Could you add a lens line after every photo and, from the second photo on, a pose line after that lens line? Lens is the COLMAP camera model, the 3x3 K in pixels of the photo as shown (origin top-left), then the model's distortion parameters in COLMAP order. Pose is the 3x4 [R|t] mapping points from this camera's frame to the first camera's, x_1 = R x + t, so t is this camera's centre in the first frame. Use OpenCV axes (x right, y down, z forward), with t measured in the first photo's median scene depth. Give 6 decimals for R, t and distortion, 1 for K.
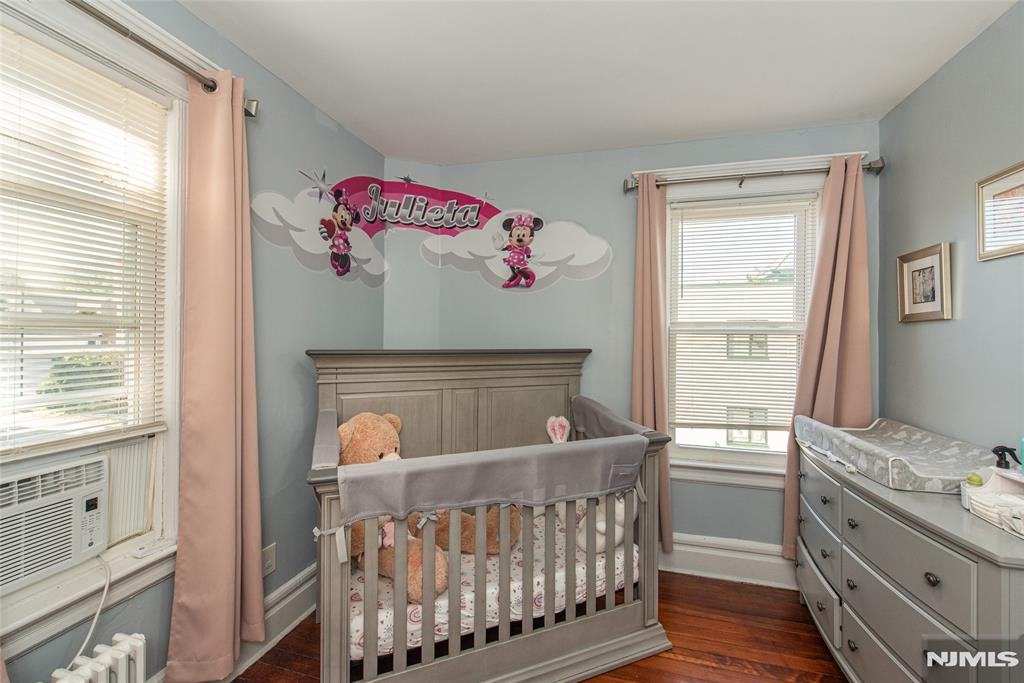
lens RADIAL K [[410.5, 0, 513.5], [0, 410.5, 339.0], [0, 0, 1]] dist [-0.000101, -0.001192]
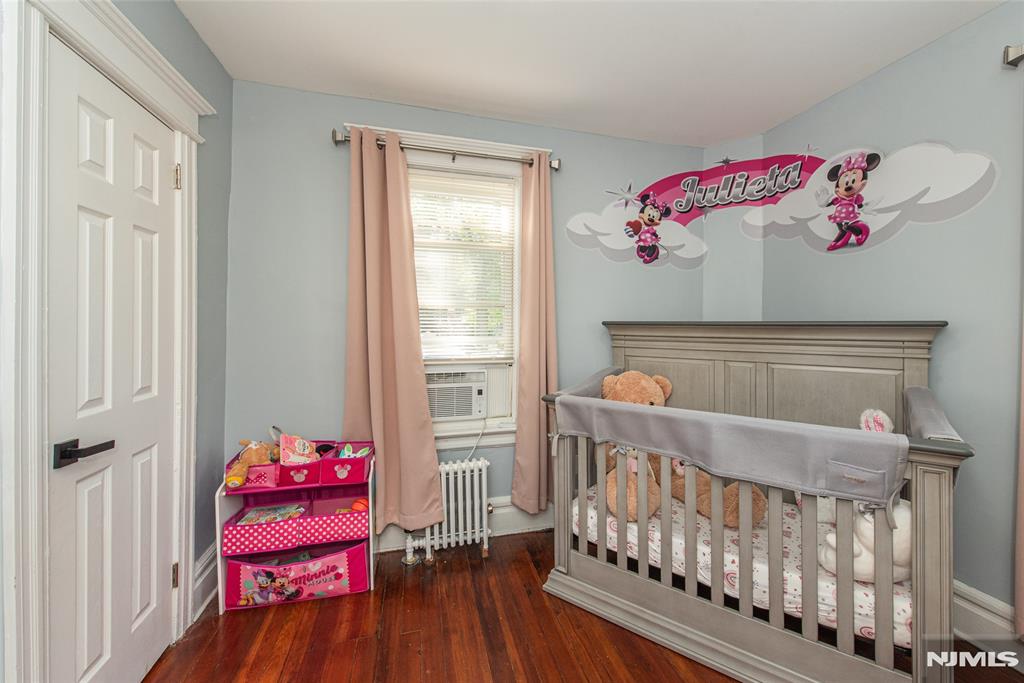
lens RADIAL K [[410.5, 0, 556.9], [0, 410.5, 325.2], [0, 0, 1]] dist [-0.000101, -0.001192]
pose [[0.544390, -0.008156, -0.838792, 0.392728], [-0.001317, 0.999943, -0.010578, 0.038048], [0.838831, 0.006863, 0.544349, 0.086971]]
